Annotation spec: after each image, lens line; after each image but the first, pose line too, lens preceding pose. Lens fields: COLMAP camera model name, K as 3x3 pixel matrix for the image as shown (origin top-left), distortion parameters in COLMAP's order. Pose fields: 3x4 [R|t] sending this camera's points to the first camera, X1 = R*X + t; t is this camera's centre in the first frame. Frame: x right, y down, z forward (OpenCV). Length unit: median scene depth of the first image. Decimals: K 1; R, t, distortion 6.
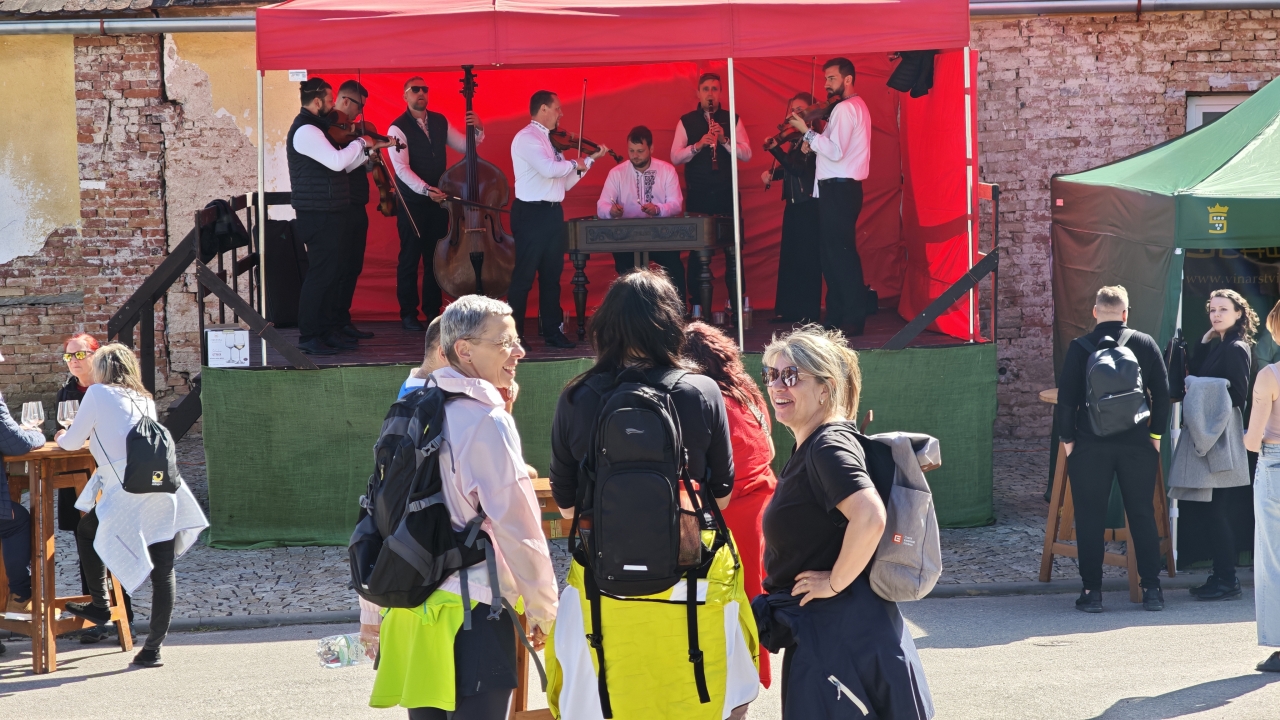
lens RADIAL K [[2506.2, 0, 639.1], [0, 2506.2, 365.1], [0, 0, 1]] dist [0.046963, 0.000000]
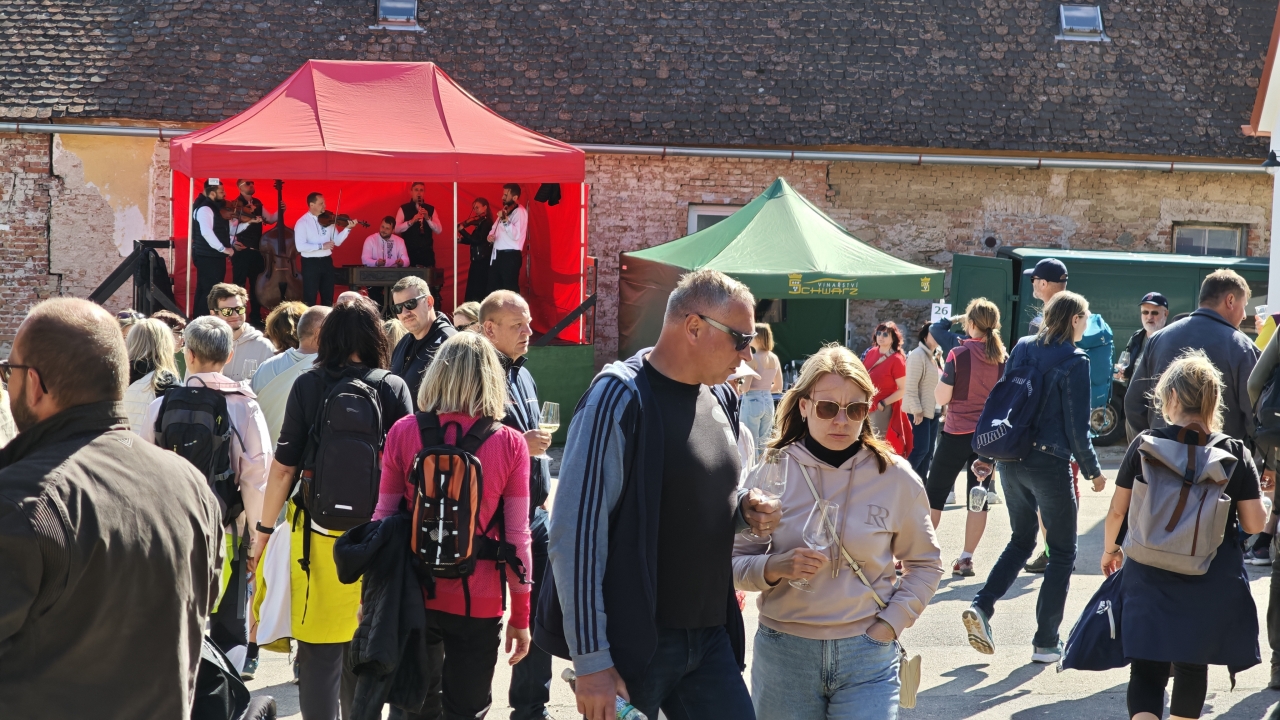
lens RADIAL K [[2506.2, 0, 640.3], [0, 2506.2, 358.2], [0, 0, 1]] dist [0.046963, 0.000000]
pose [[0.973779, 0.029165, 0.225617, -0.194689], [-0.027285, 0.999562, -0.011447, 0.017470], [-0.225852, 0.004991, 0.974149, -0.648569]]
